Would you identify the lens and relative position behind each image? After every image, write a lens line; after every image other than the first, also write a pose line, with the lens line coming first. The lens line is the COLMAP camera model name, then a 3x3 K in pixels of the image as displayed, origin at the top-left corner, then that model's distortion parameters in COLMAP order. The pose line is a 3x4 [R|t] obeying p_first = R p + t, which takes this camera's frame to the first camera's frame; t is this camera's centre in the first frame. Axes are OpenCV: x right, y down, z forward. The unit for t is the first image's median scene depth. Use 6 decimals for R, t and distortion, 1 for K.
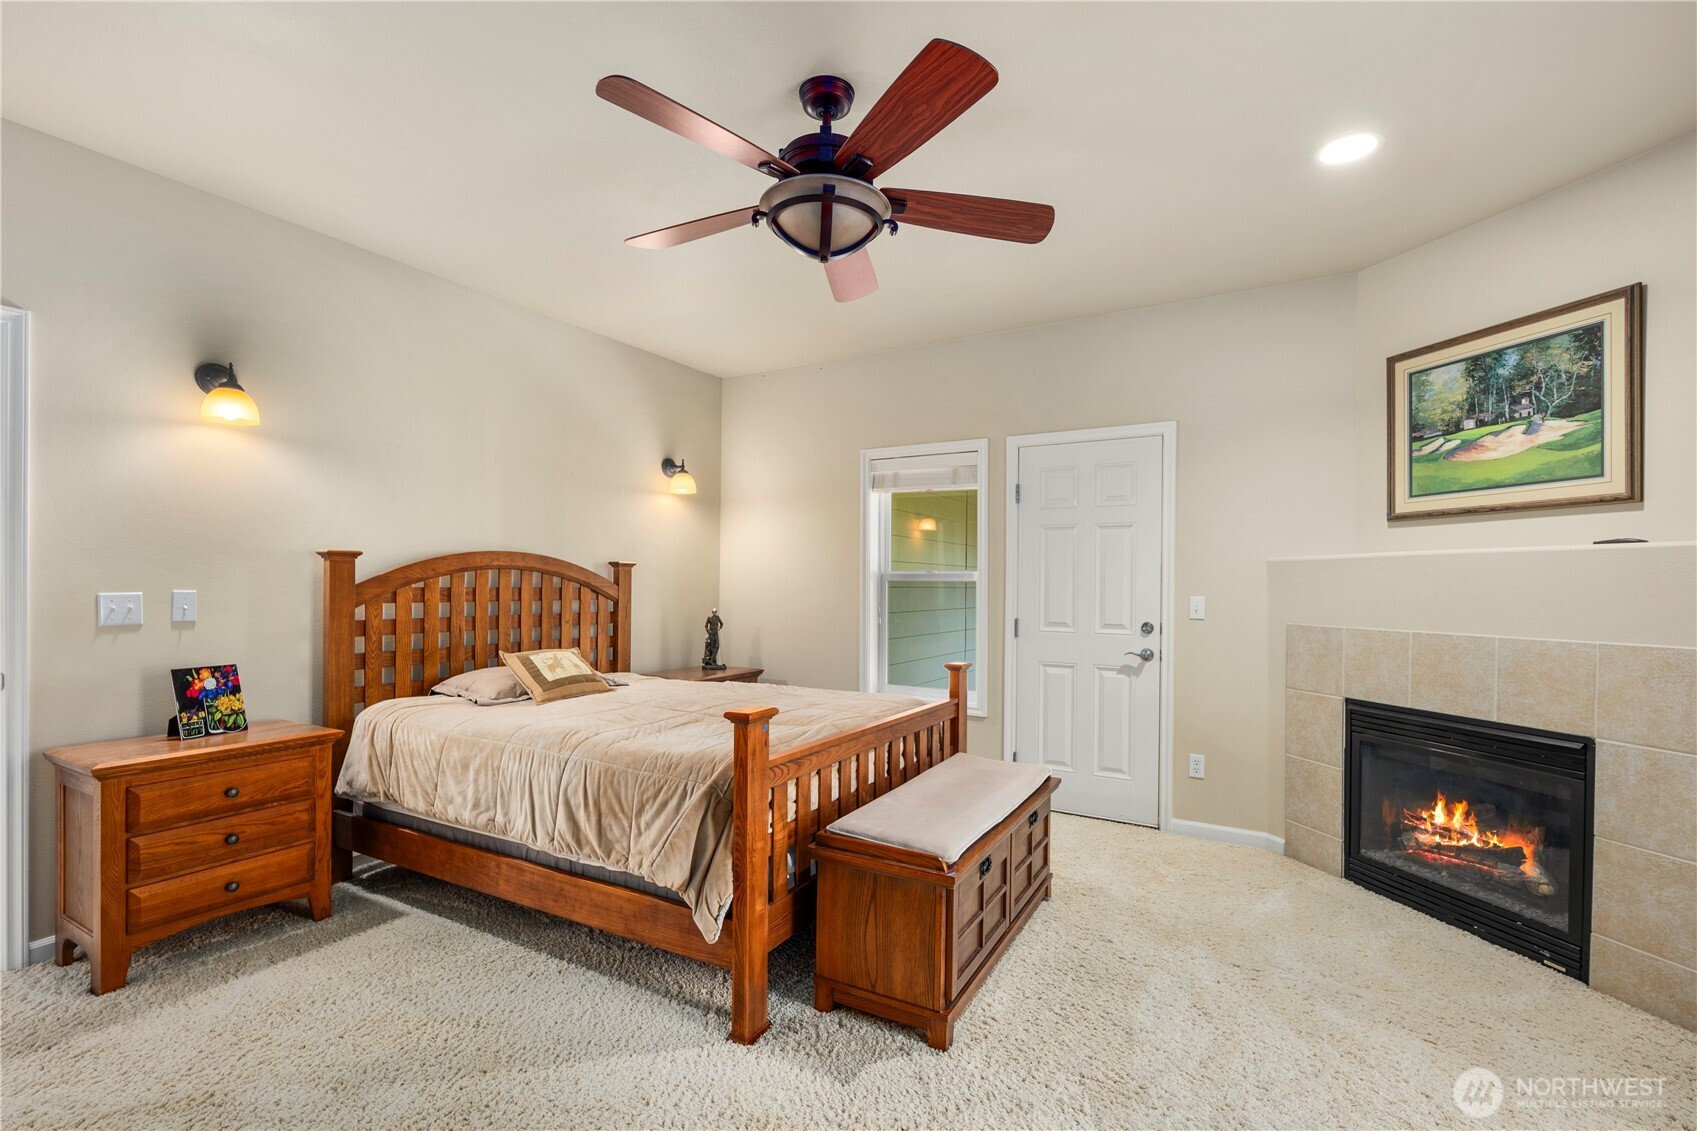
lens RADIAL K [[747.3, 0, 856.6], [0, 747.3, 572.6], [0, 0, 1]] dist [0.004671, -0.003469]
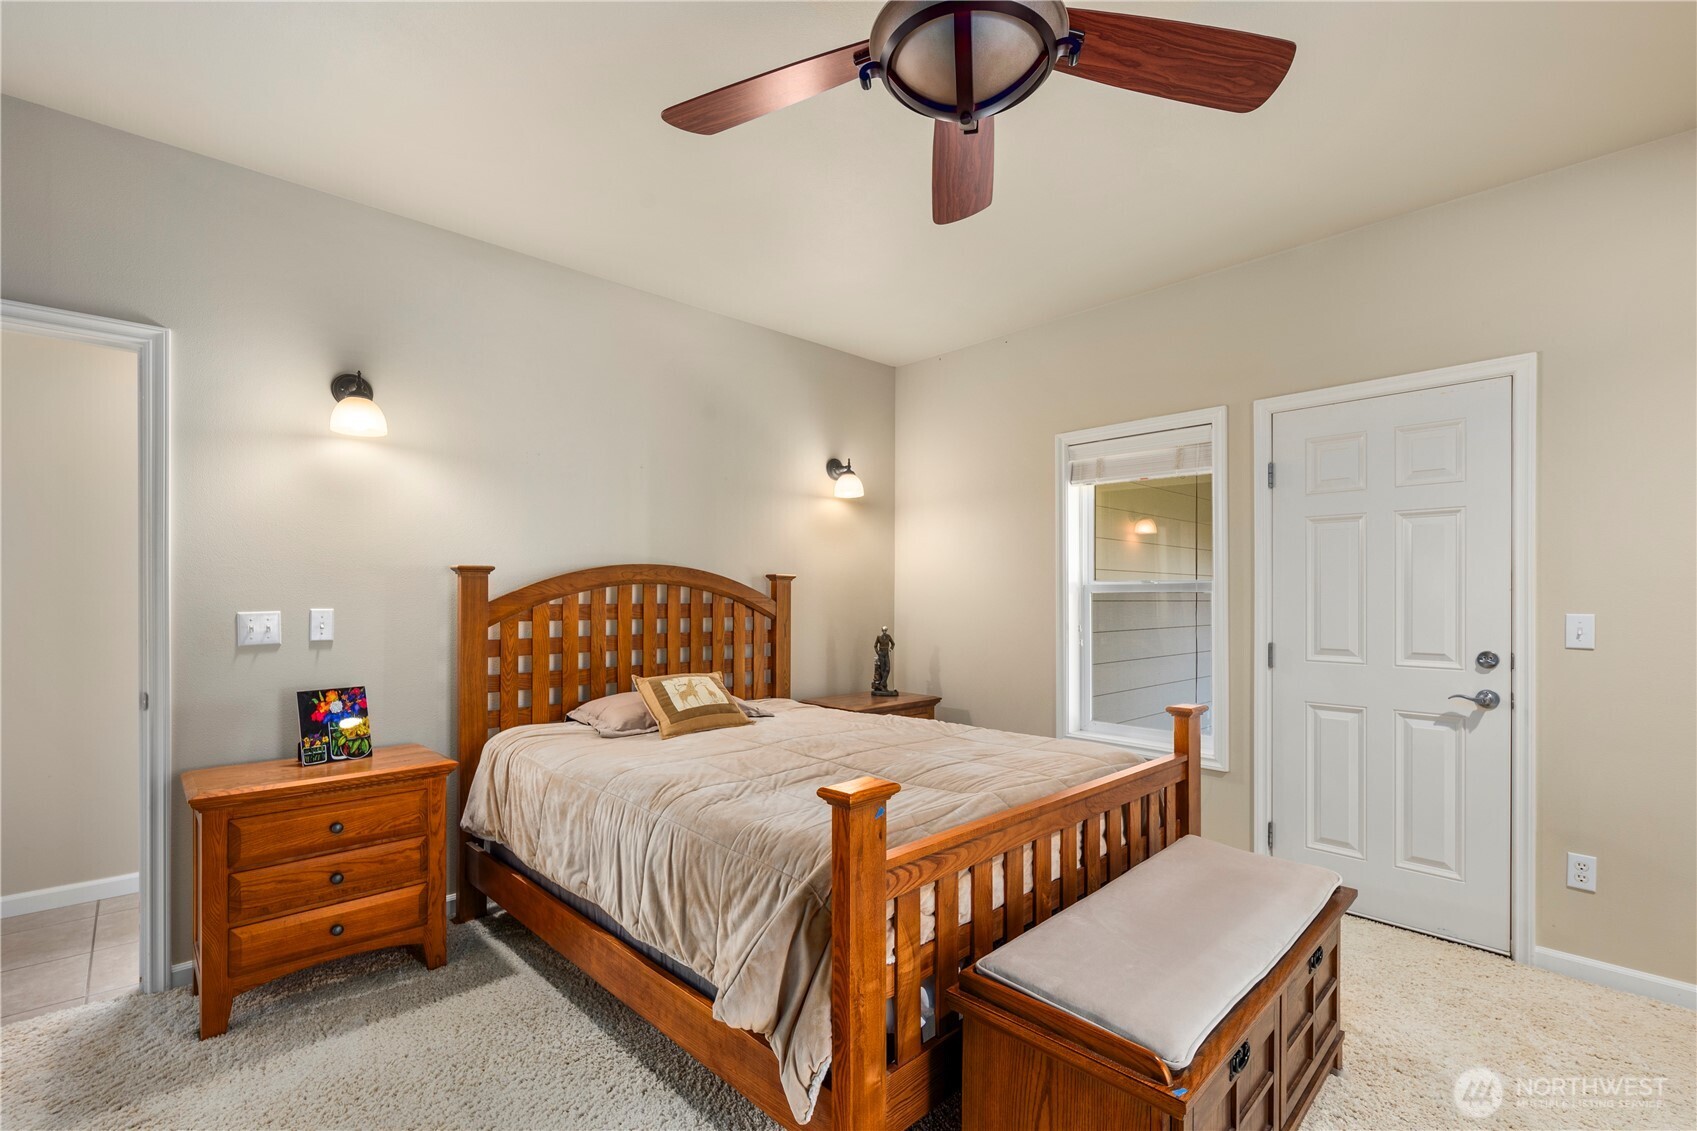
lens RADIAL K [[747.3, 0, 851.3], [0, 747.3, 588.3], [0, 0, 1]] dist [0.004671, -0.003469]
pose [[0.959698, -0.009172, -0.280885, 0.034354], [0.010187, 0.999946, 0.002155, 0.001816], [0.280850, -0.004929, 0.959739, 0.257860]]
